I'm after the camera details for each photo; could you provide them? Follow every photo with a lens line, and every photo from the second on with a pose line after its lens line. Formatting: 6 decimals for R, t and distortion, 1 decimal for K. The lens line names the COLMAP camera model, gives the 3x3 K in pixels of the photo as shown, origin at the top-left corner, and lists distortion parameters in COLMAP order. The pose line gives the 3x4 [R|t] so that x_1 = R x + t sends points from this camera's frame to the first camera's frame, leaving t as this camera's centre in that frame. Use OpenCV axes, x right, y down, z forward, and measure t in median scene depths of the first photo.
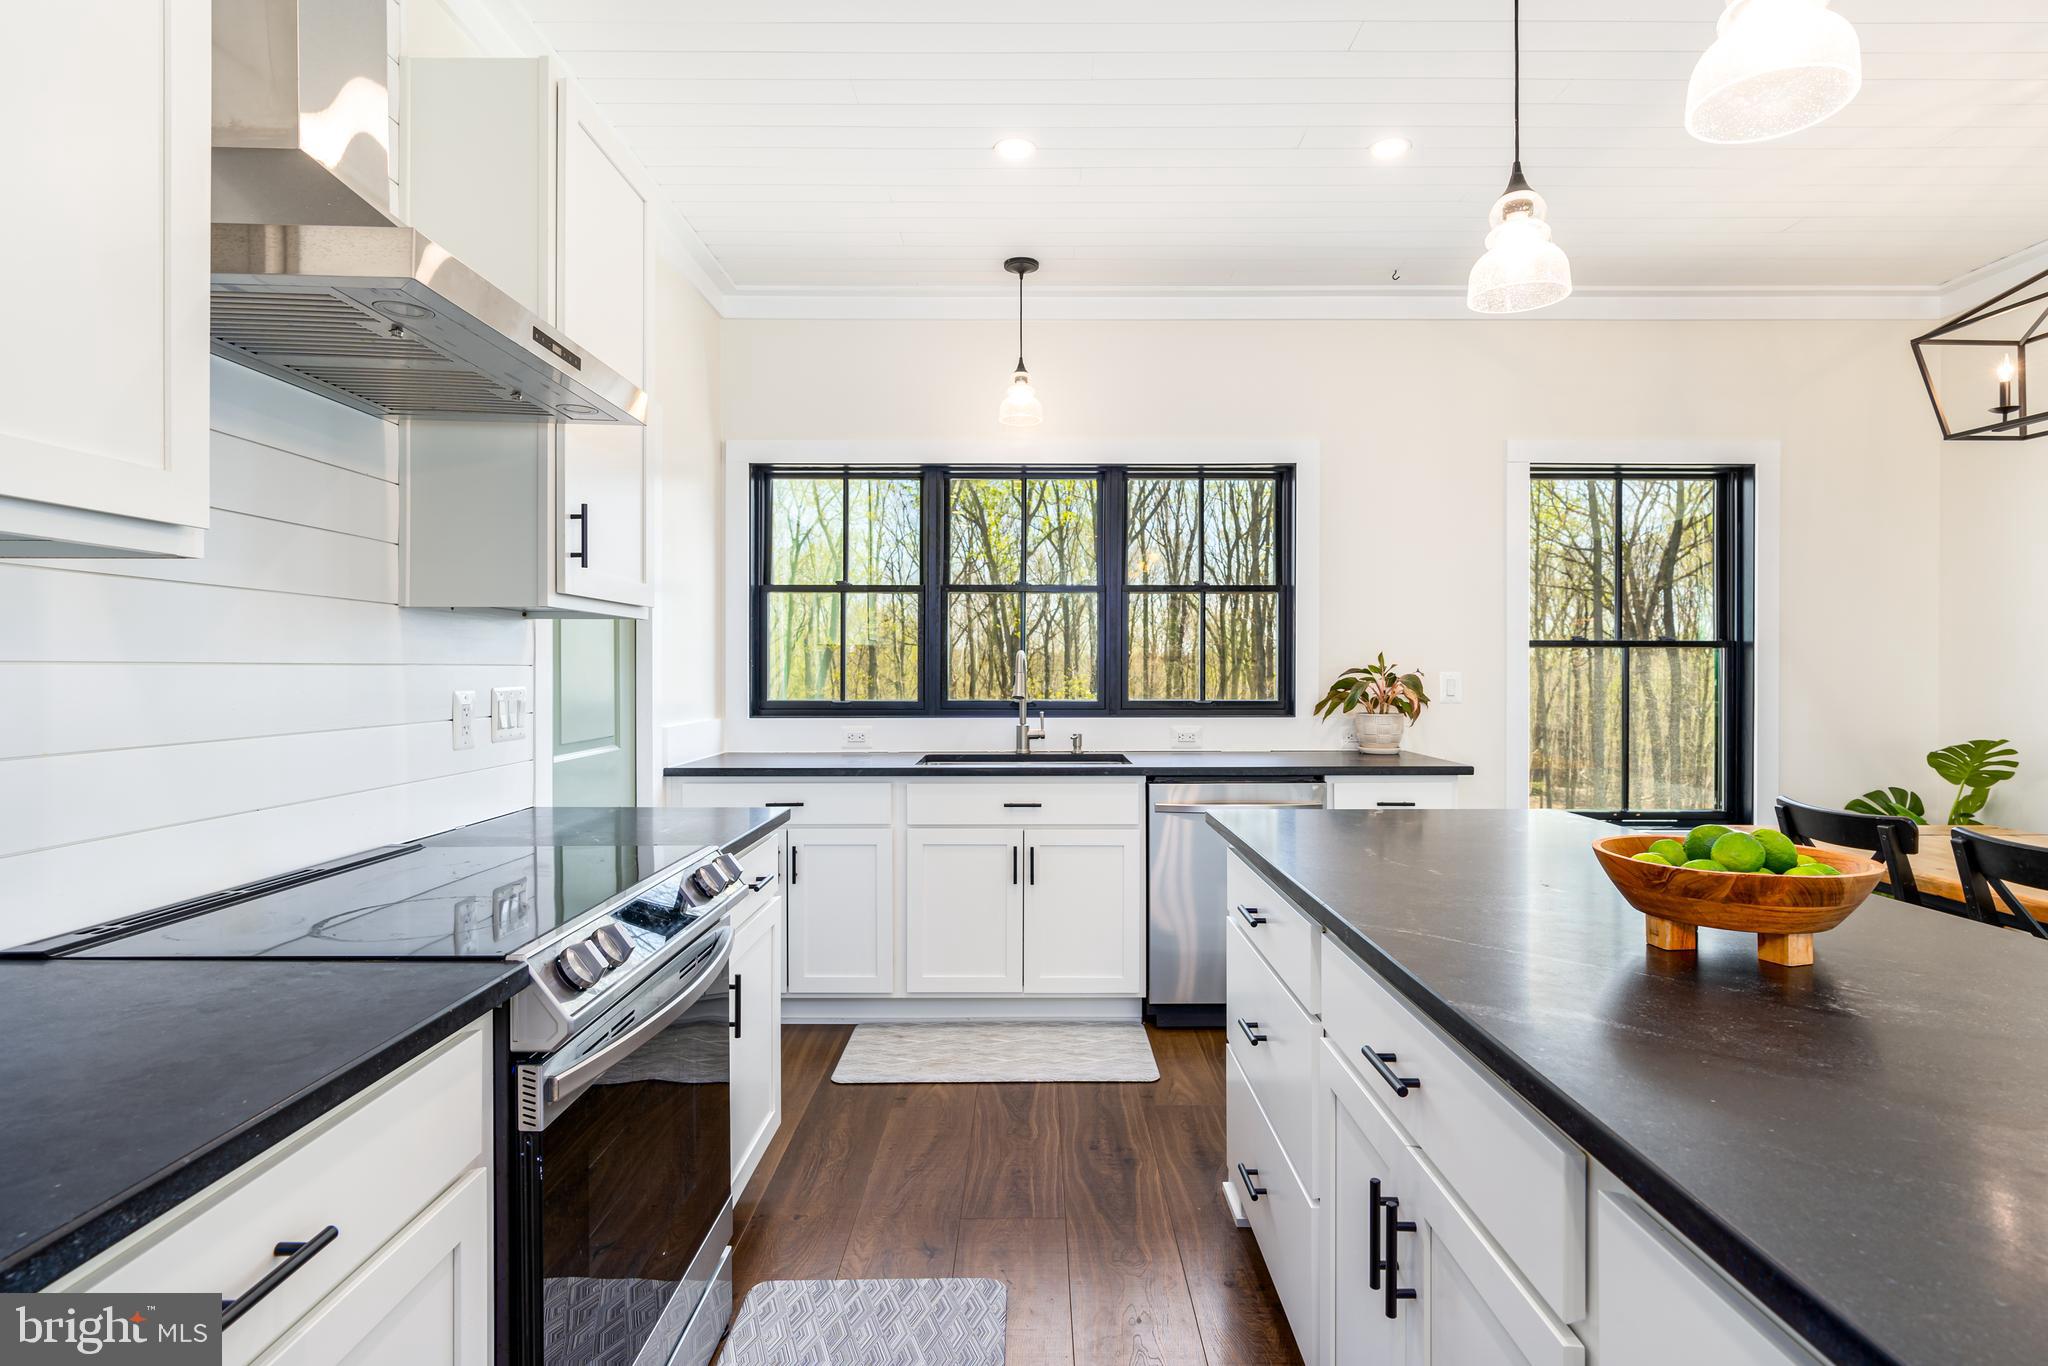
lens RADIAL K [[1042.9, 0, 1038.3], [0, 1042.9, 676.9], [0, 0, 1]] dist [-0.006786, -0.000205]
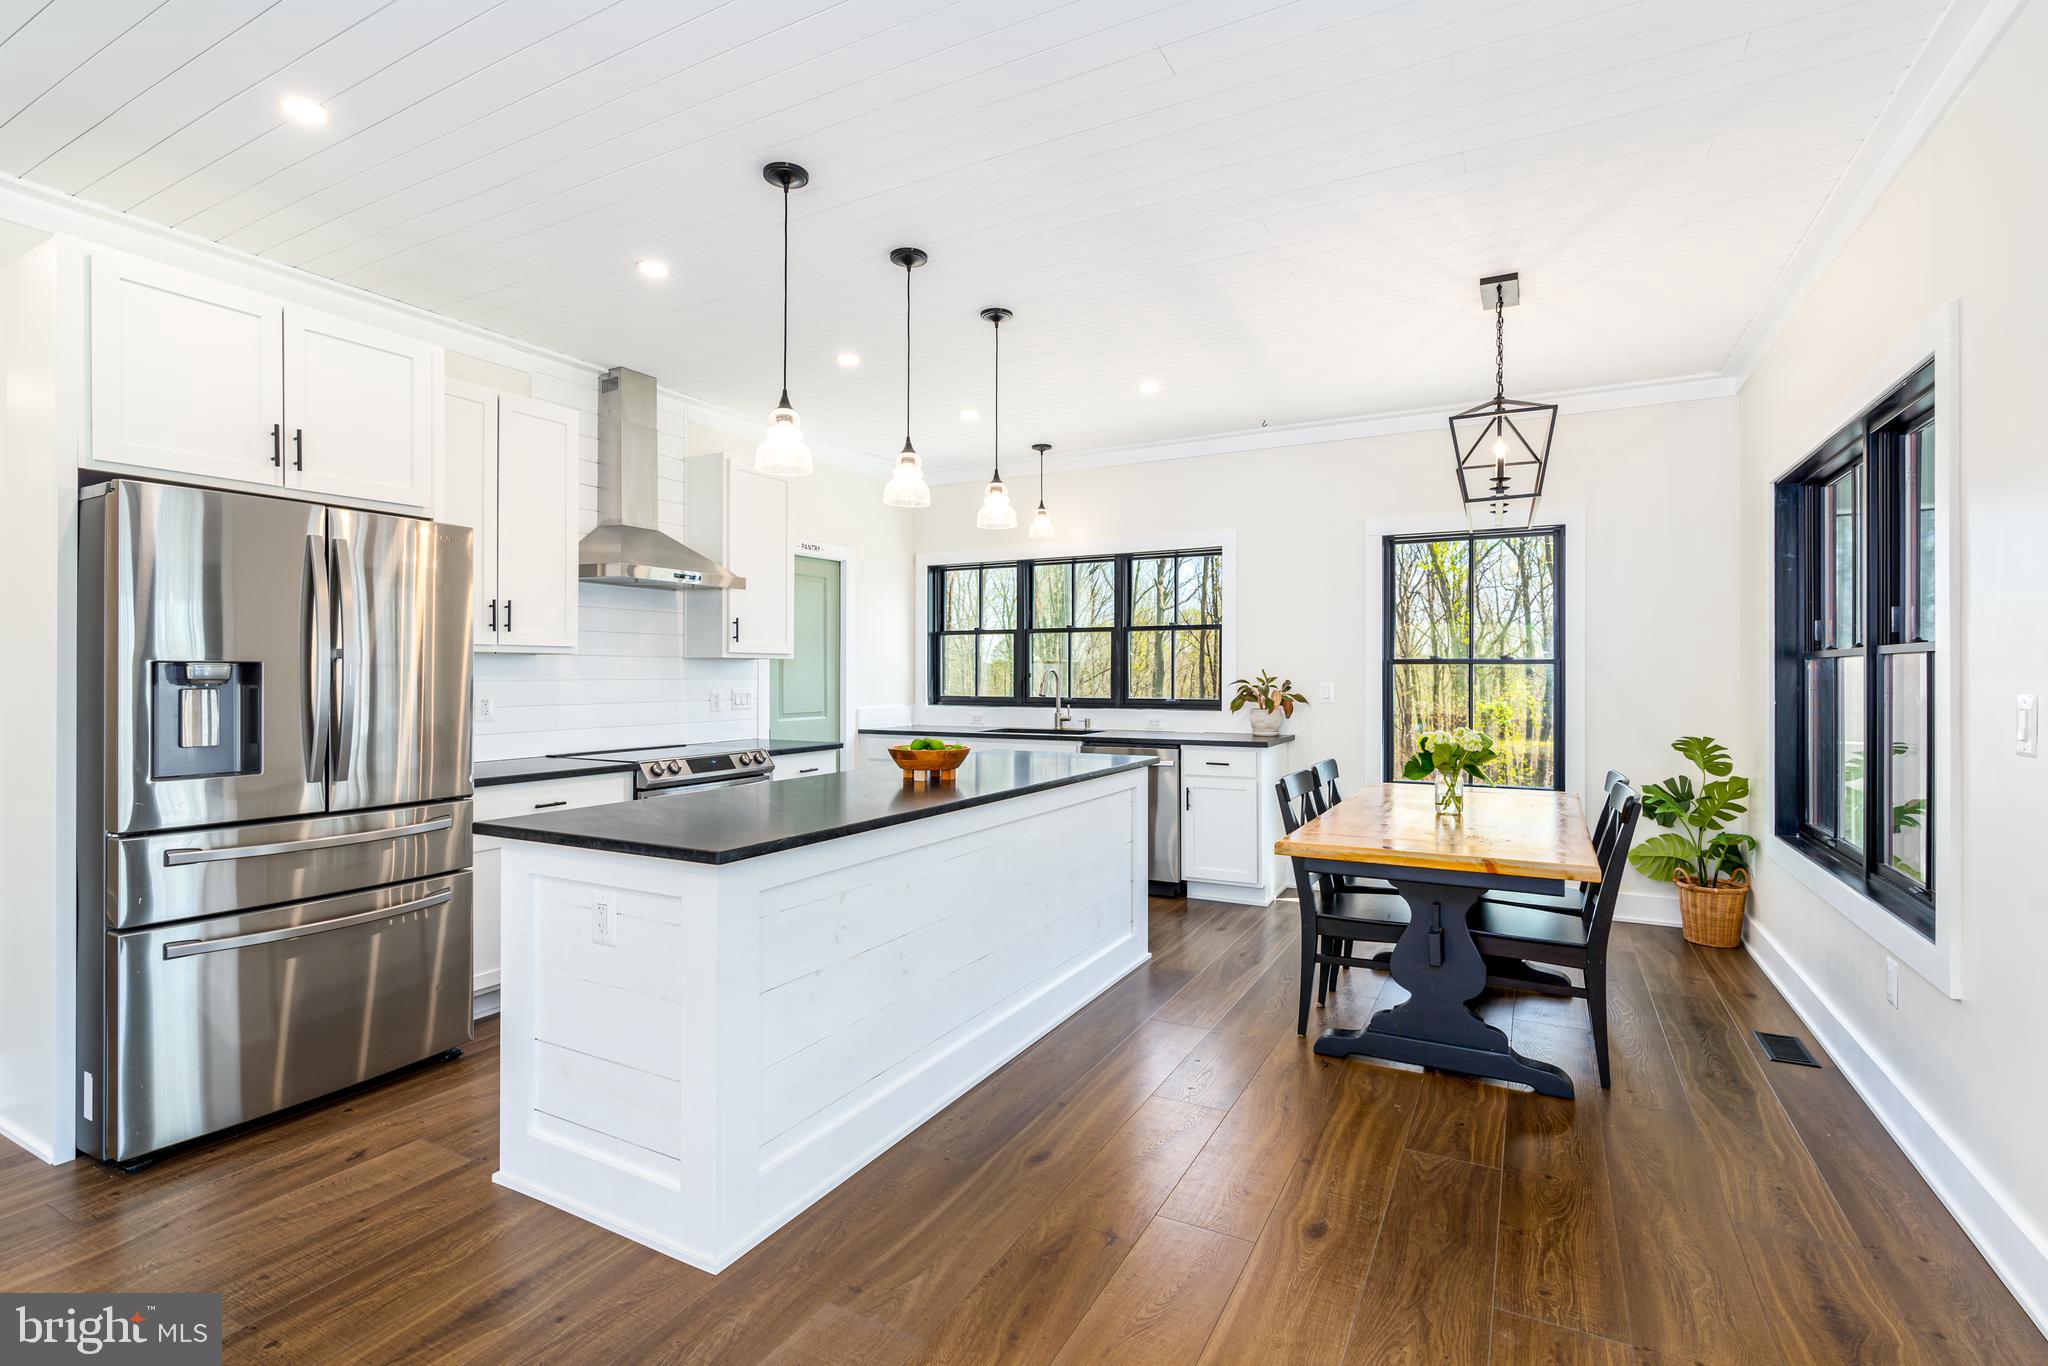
lens RADIAL K [[950.0, 0, 1026.9], [0, 950.0, 672.1], [0, 0, 1]] dist [-0.001426, 0.000468]
pose [[0.879800, -0.001049, -0.475344, 0.668989], [-0.003476, 0.999957, -0.008640, -0.005693], [0.475332, 0.009253, 0.879758, -0.374830]]
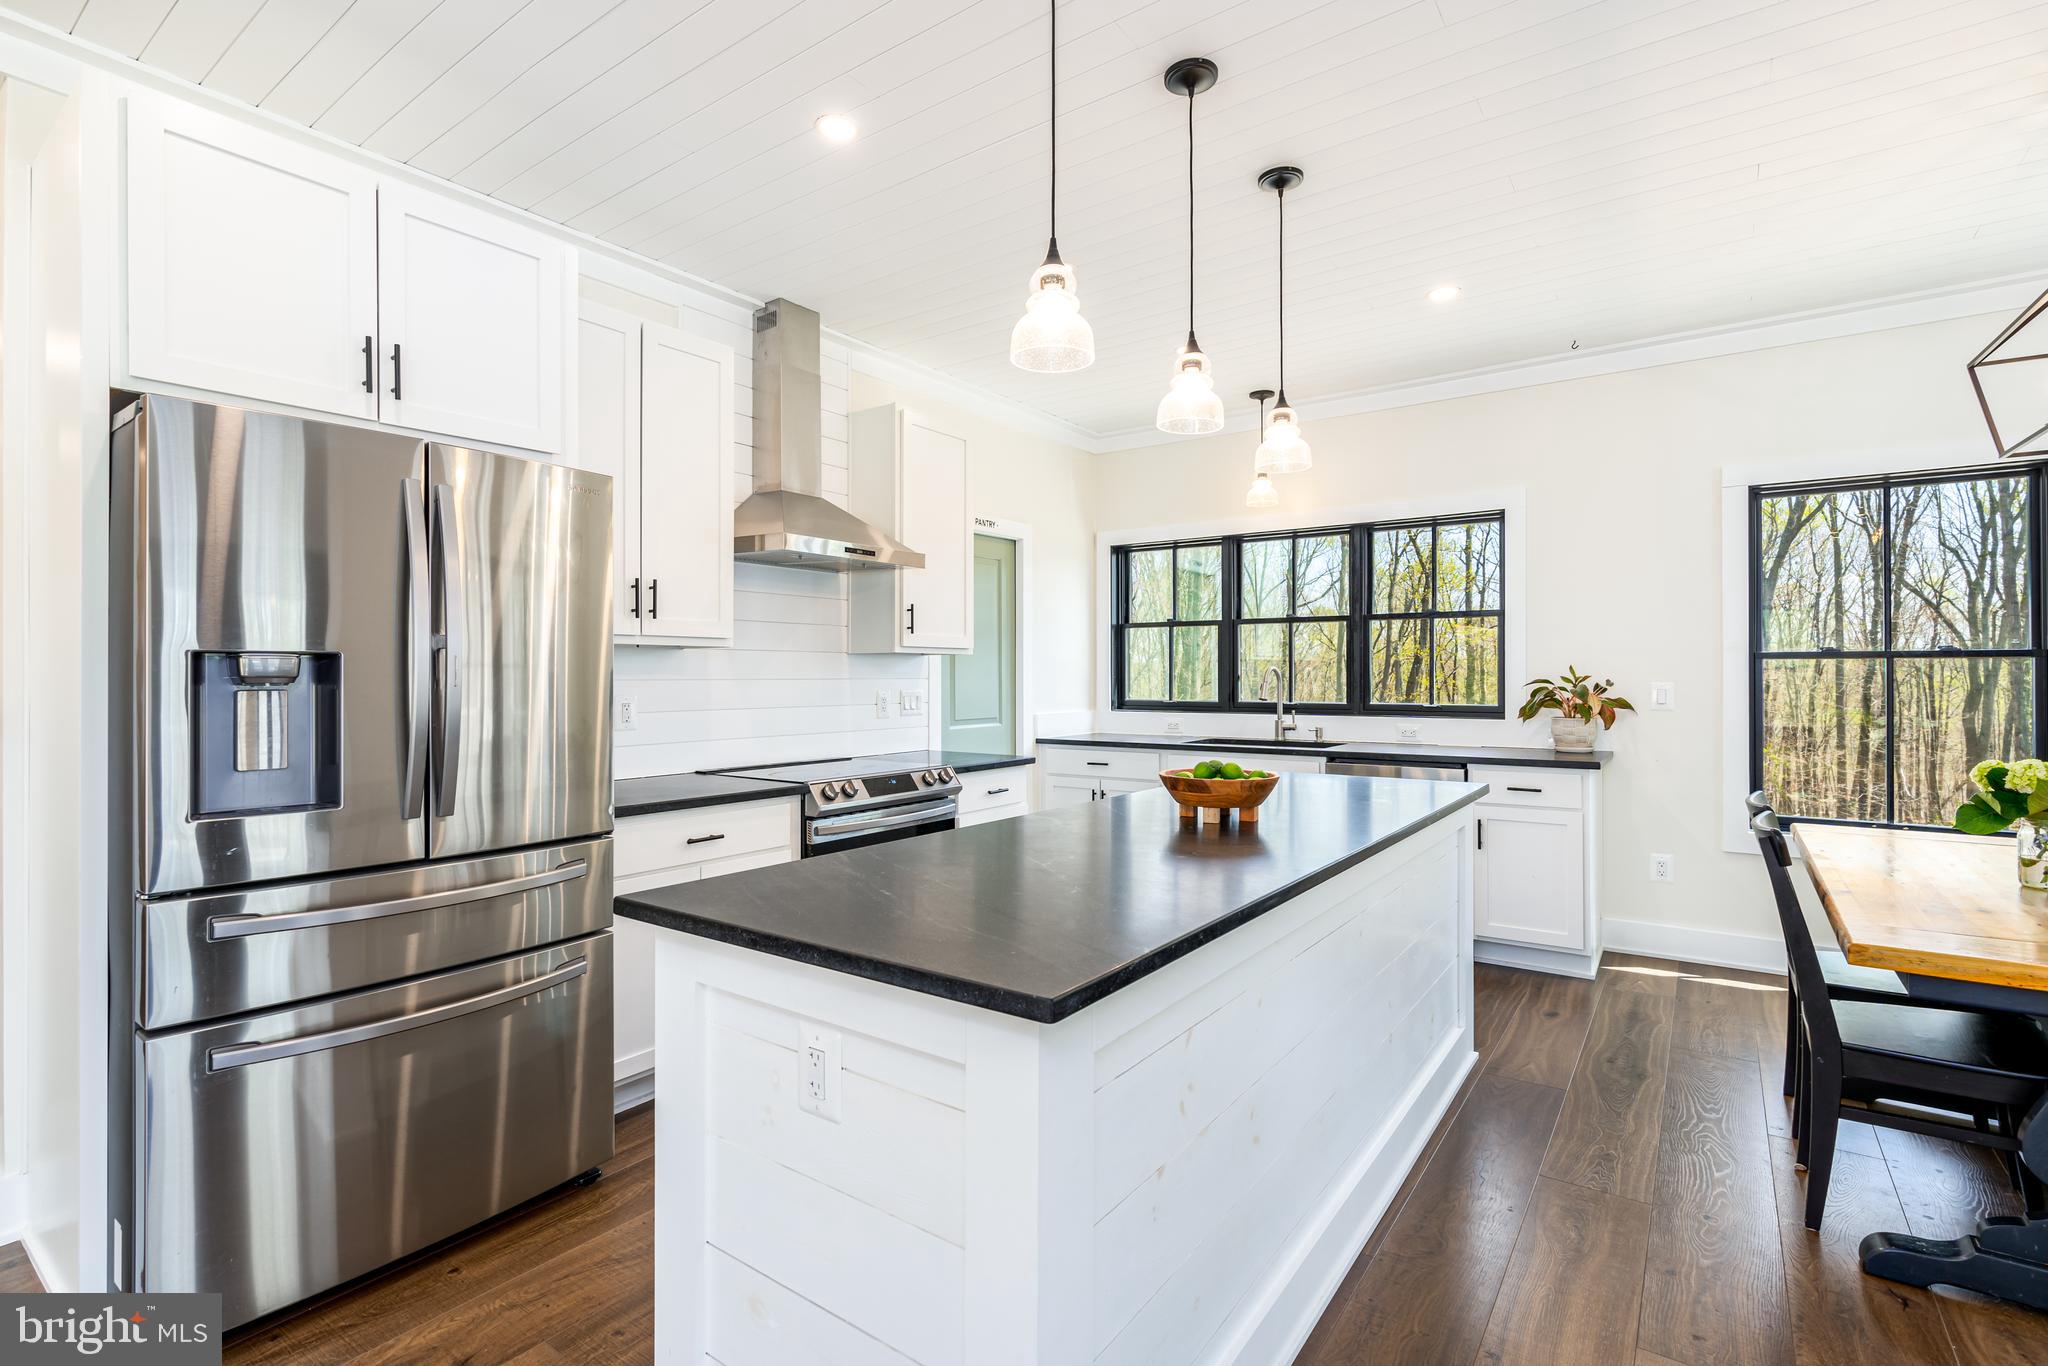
lens RADIAL K [[965.6, 0, 1002.5], [0, 965.6, 674.2], [0, 0, 1]] dist [-0.002331, -0.000357]
pose [[0.803222, -0.002235, -0.595675, 0.449814], [-0.003155, 0.999963, -0.008006, -0.003033], [0.595671, 0.008310, 0.803185, -0.242484]]
